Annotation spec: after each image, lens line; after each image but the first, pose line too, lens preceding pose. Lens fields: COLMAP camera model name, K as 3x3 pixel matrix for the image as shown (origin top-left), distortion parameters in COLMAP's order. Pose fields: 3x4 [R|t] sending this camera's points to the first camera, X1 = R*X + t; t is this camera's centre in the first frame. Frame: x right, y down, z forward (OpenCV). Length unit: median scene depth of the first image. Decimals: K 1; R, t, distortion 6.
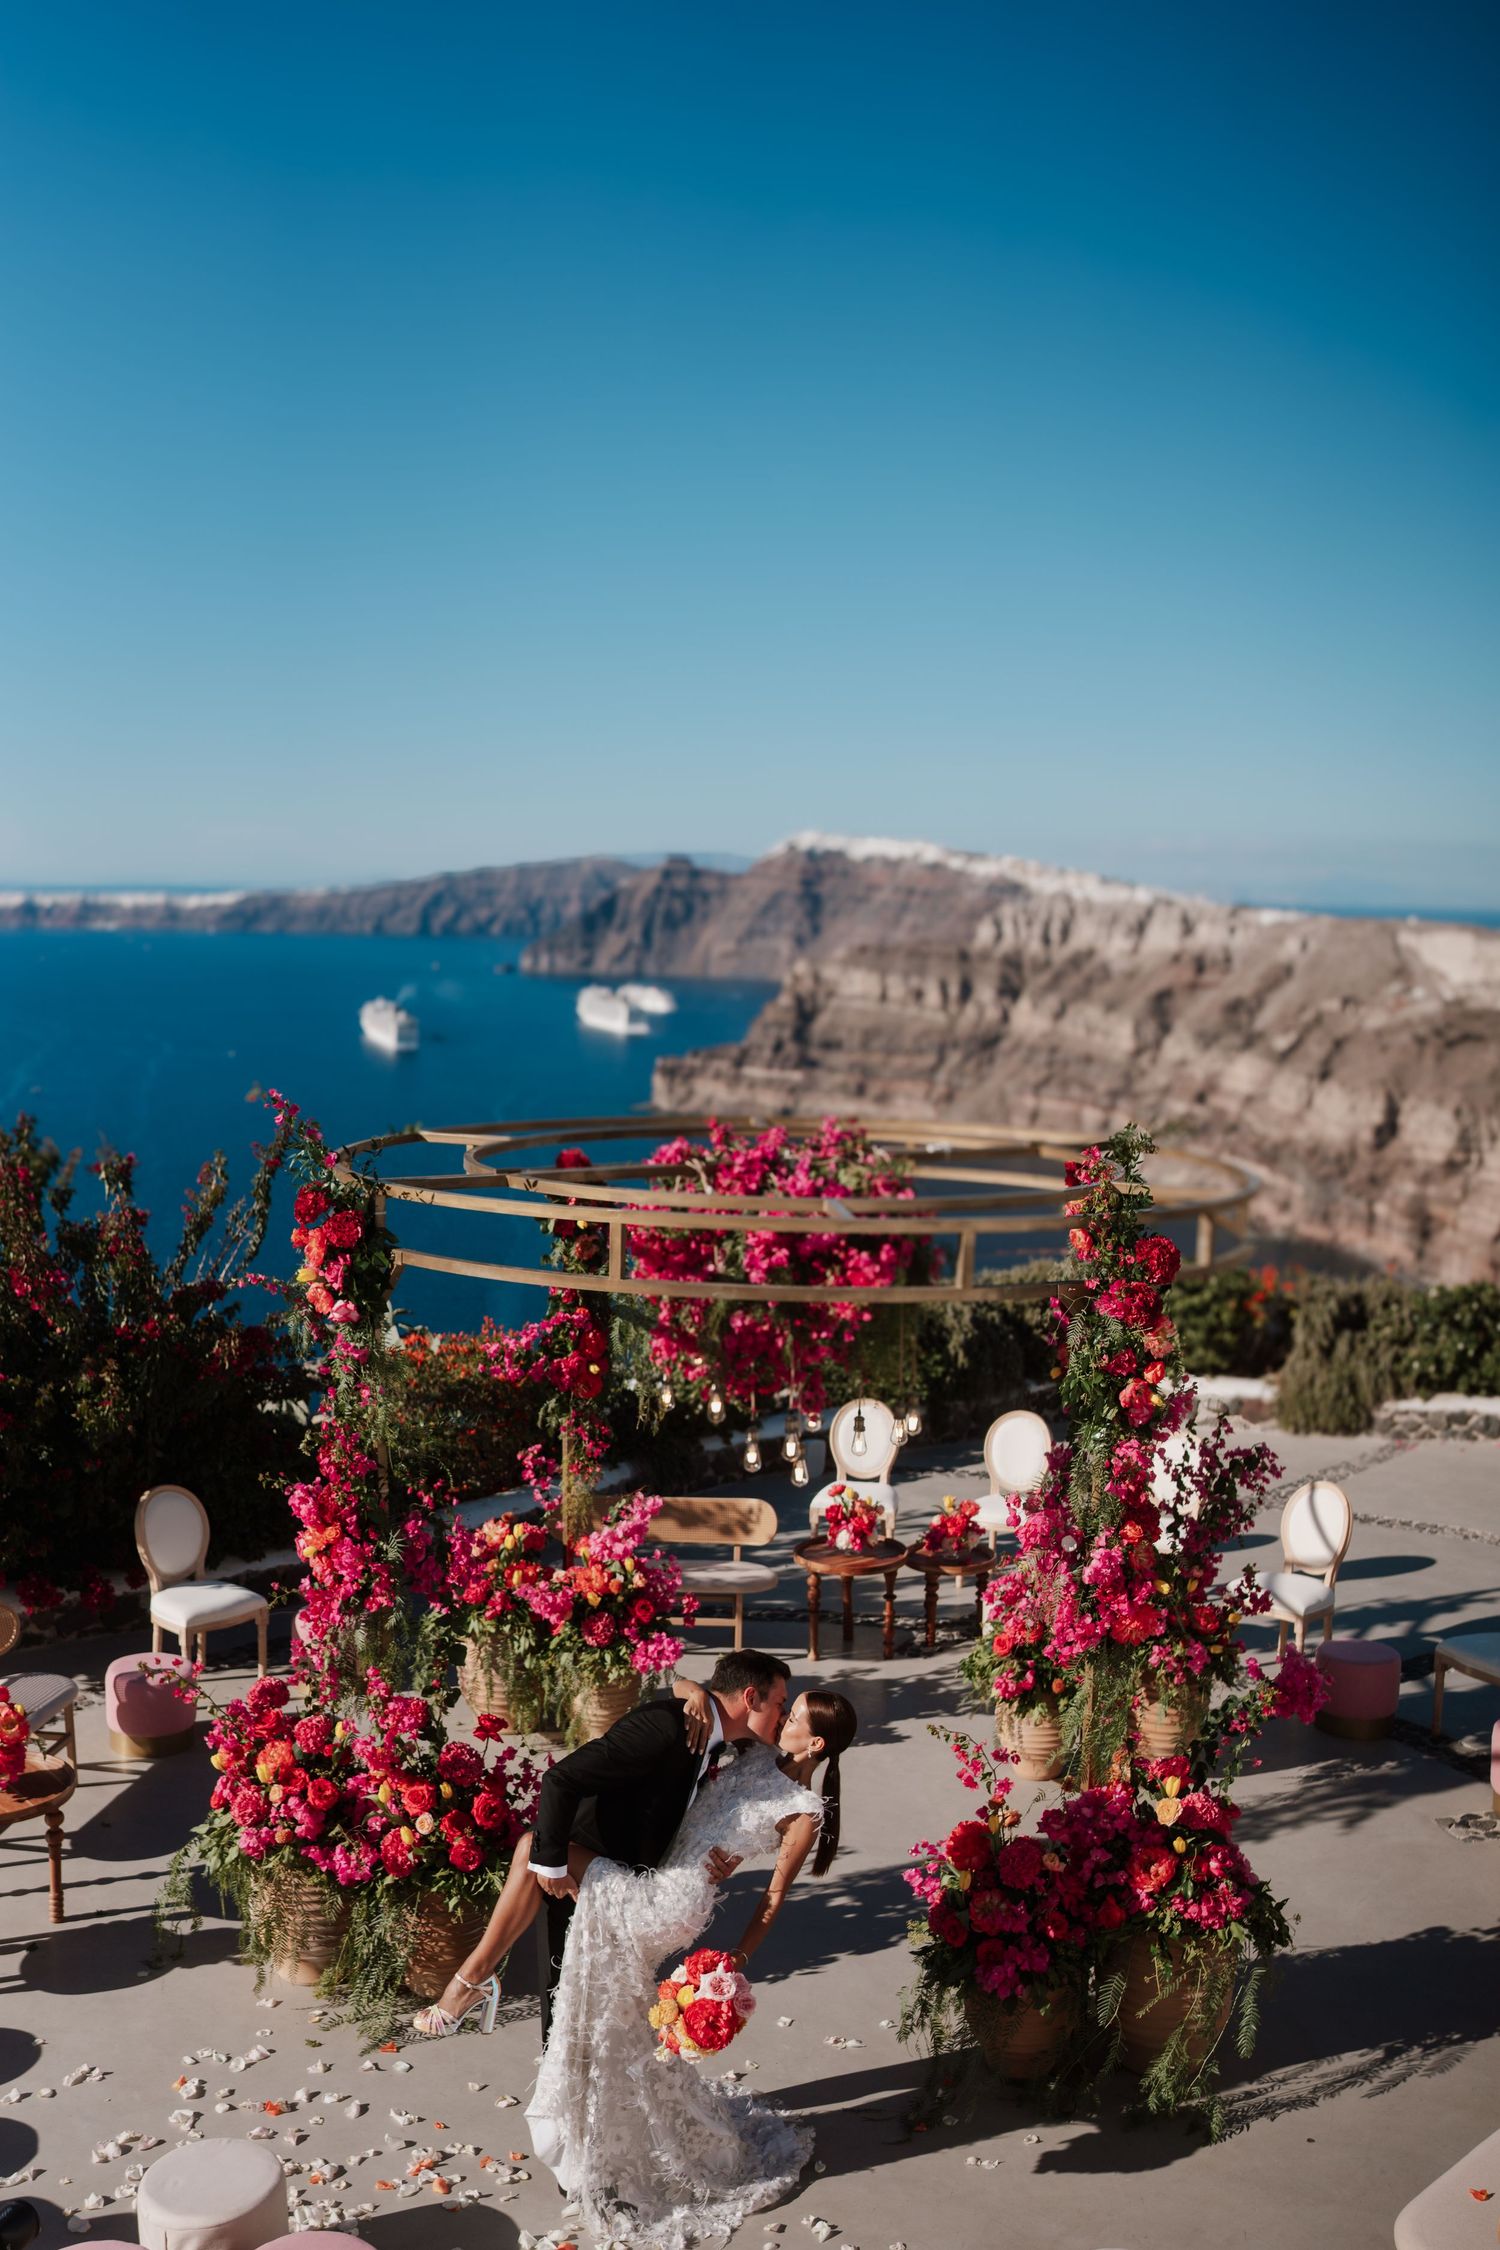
lens RADIAL K [[2131.9, 0, 751.3], [0, 2131.9, 1121.0], [0, 0, 1]] dist [-0.194233, 0.214808]
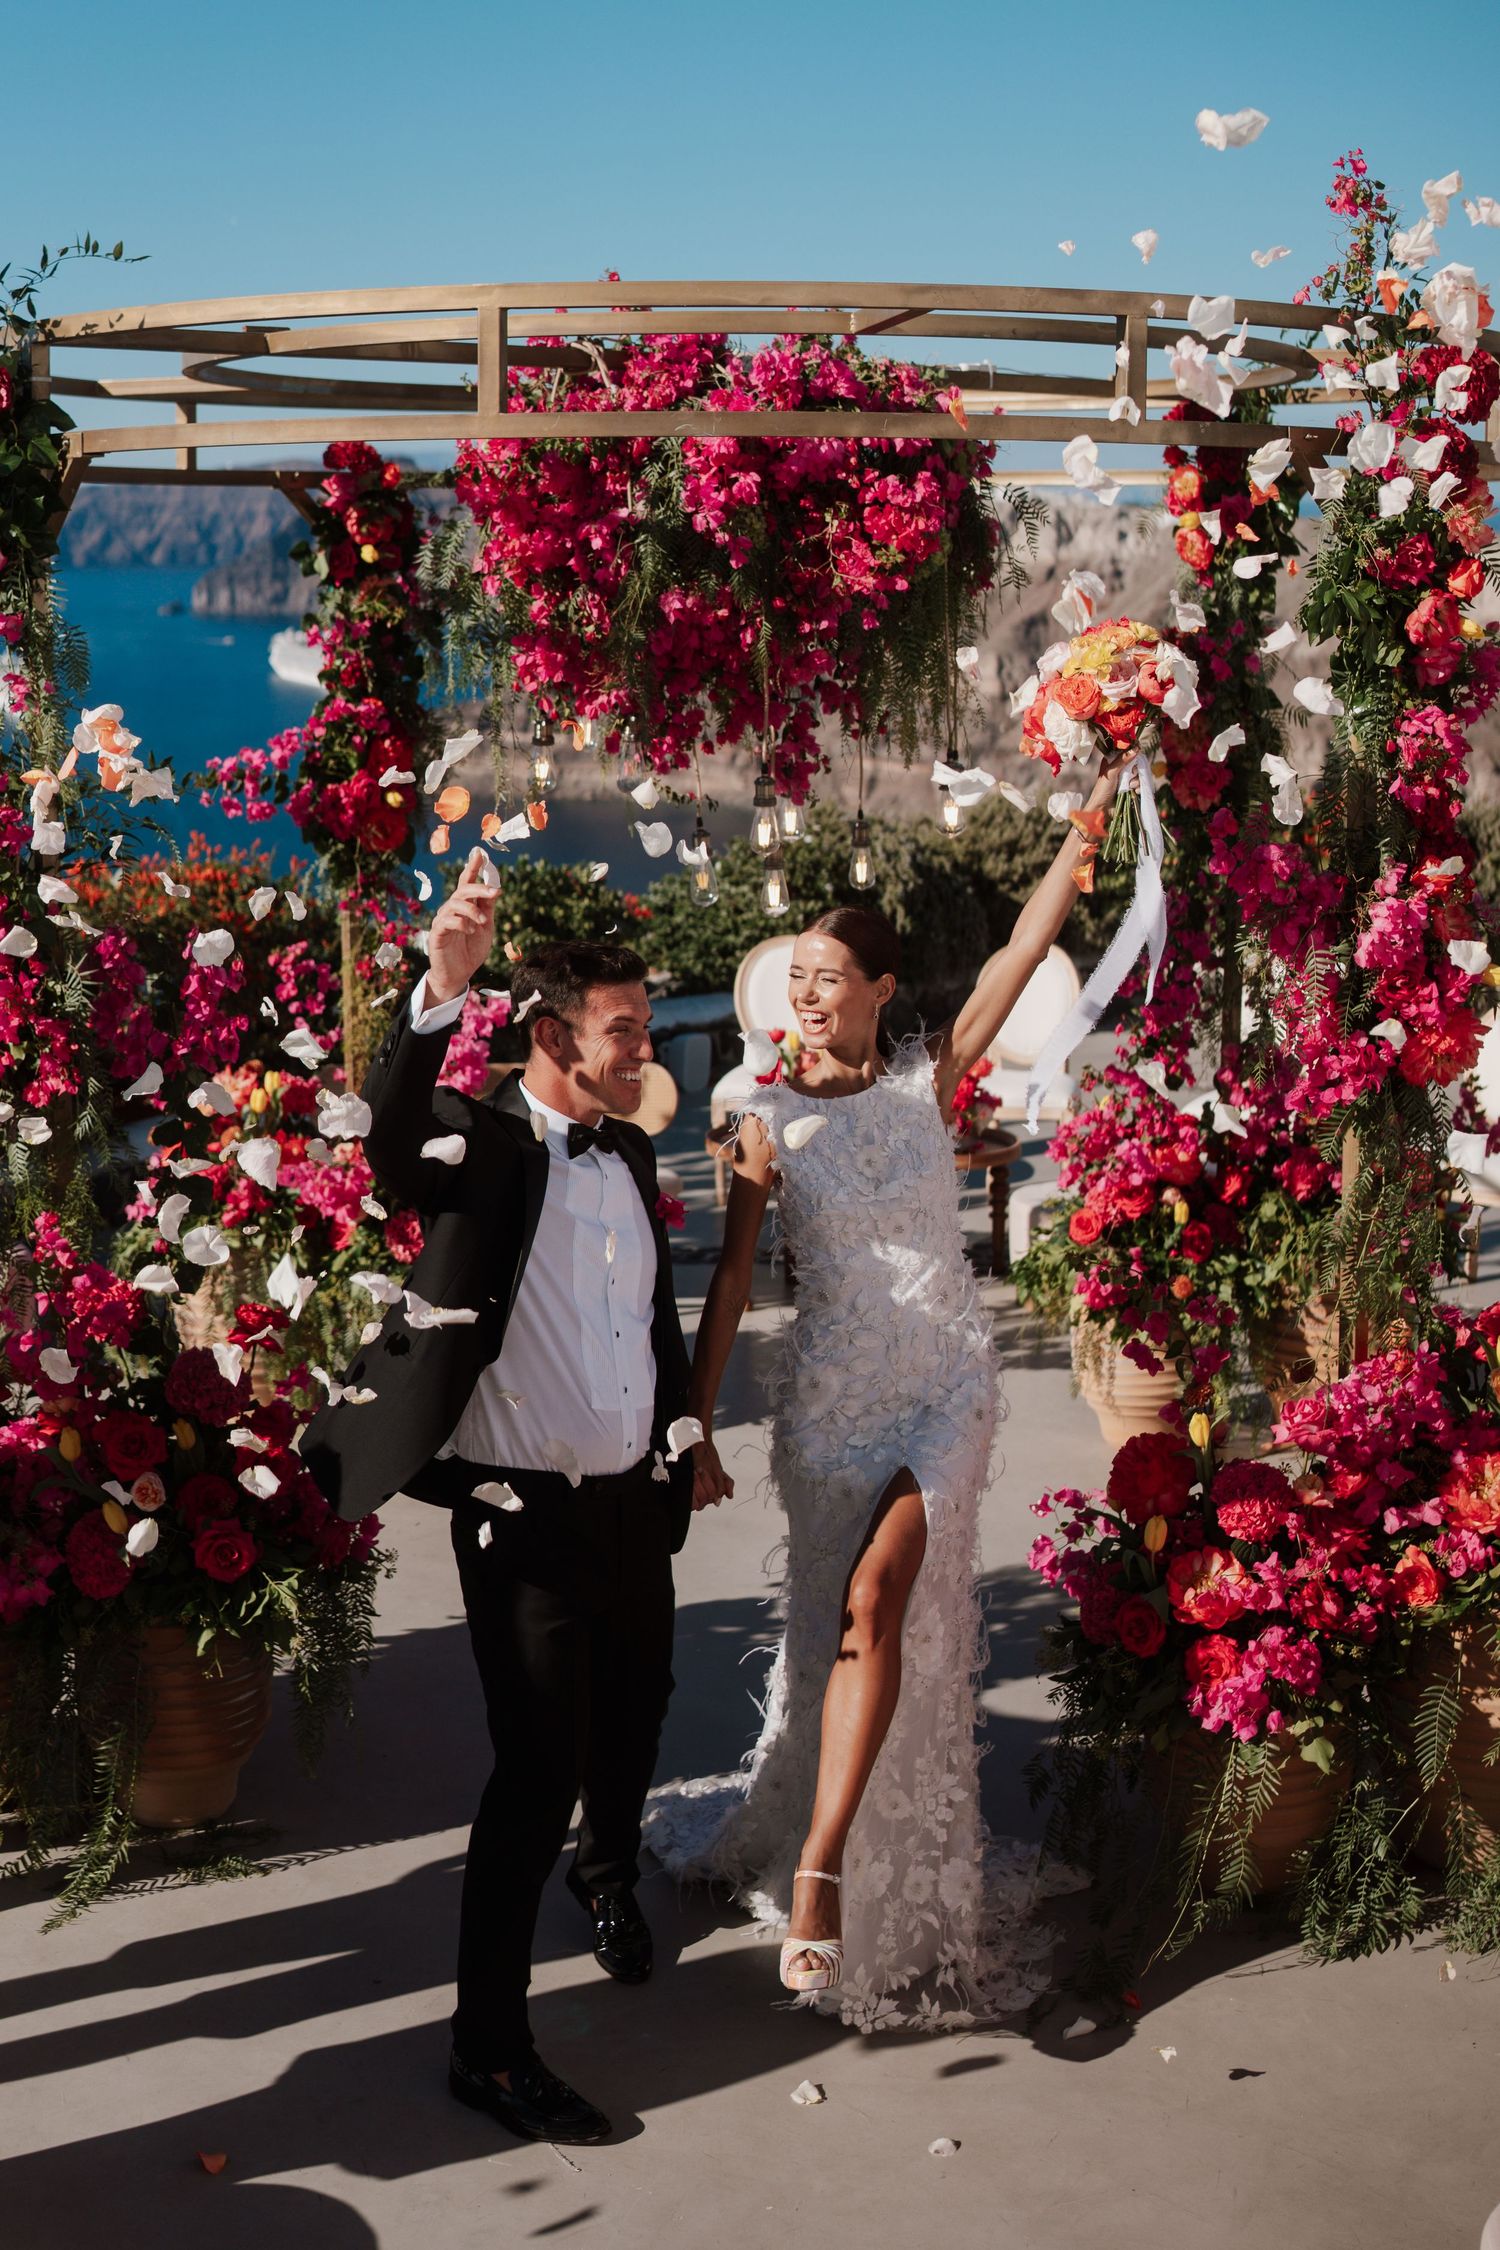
lens RADIAL K [[2790.8, 0, 747.5], [0, 2790.8, 773.7], [0, 0, 1]] dist [-0.191923, 0.210537]
pose [[0.995725, -0.027246, 0.088261, -0.054291], [0.028040, 0.999577, -0.007766, 0.147500], [-0.088012, 0.010207, 0.996067, 0.255066]]
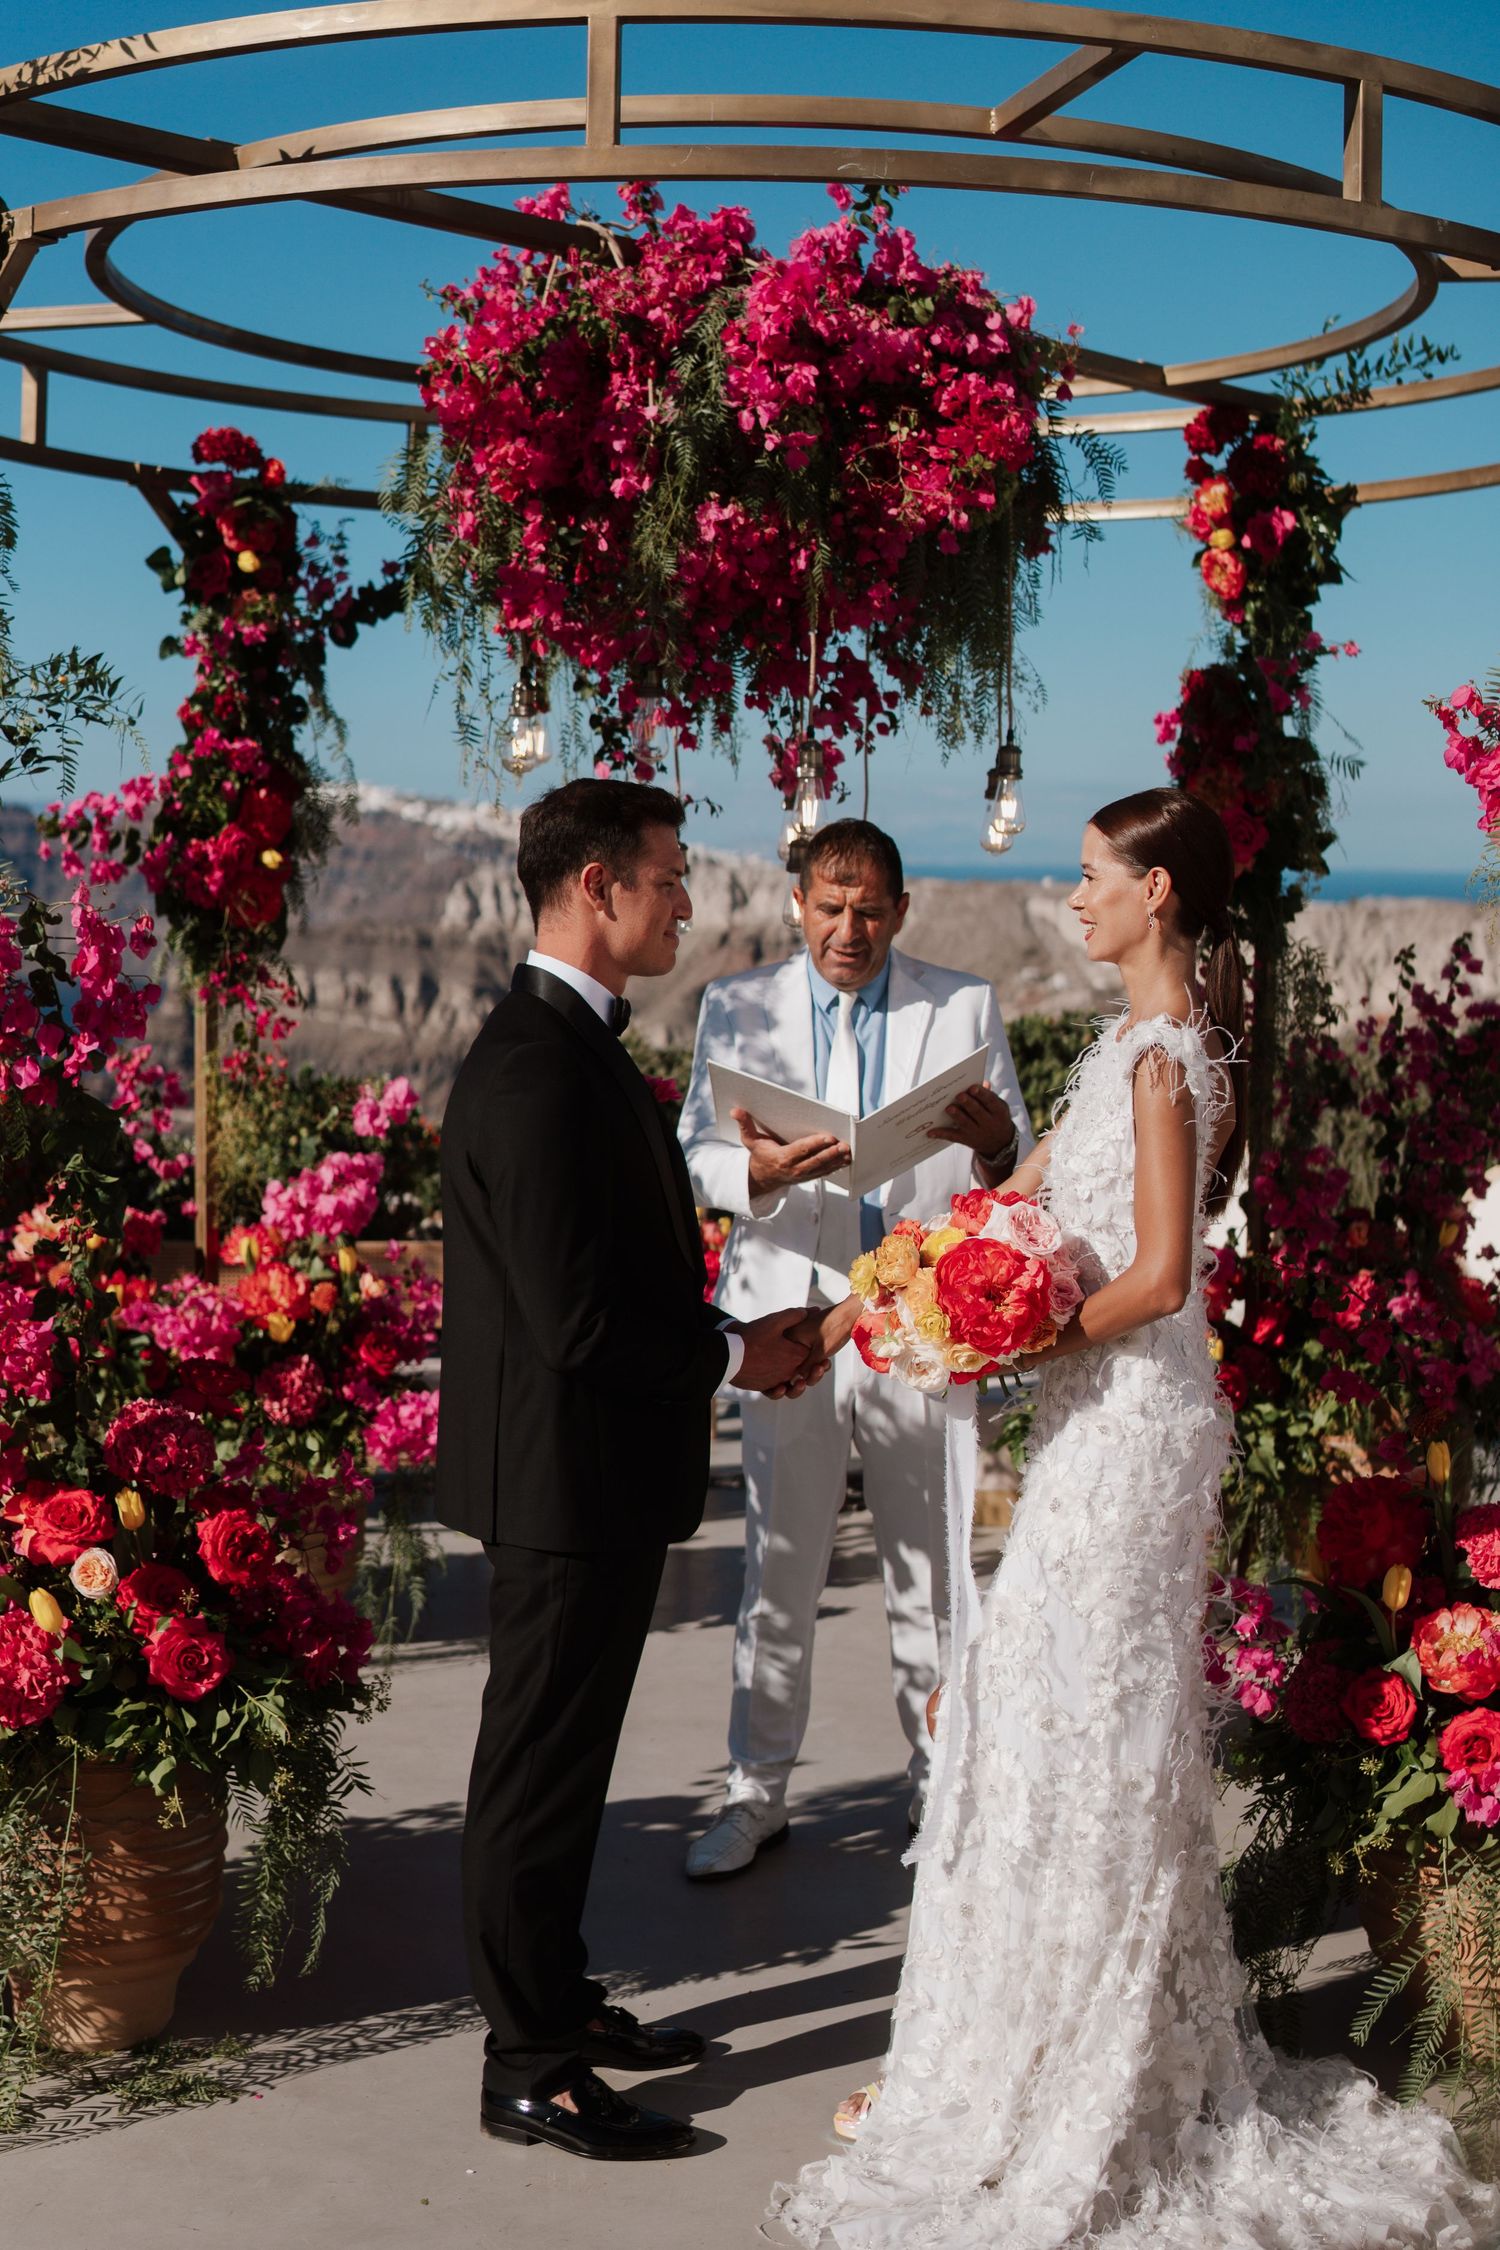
lens RADIAL K [[3019.7, 0, 857.2], [0, 3019.7, 946.0], [0, 0, 1]] dist [-0.191600, 0.230287]
pose [[0.970625, -0.011628, 0.240315, -0.136520], [0.030032, 0.996875, -0.073060, 0.239334], [-0.238714, 0.078131, 0.967942, 0.360733]]
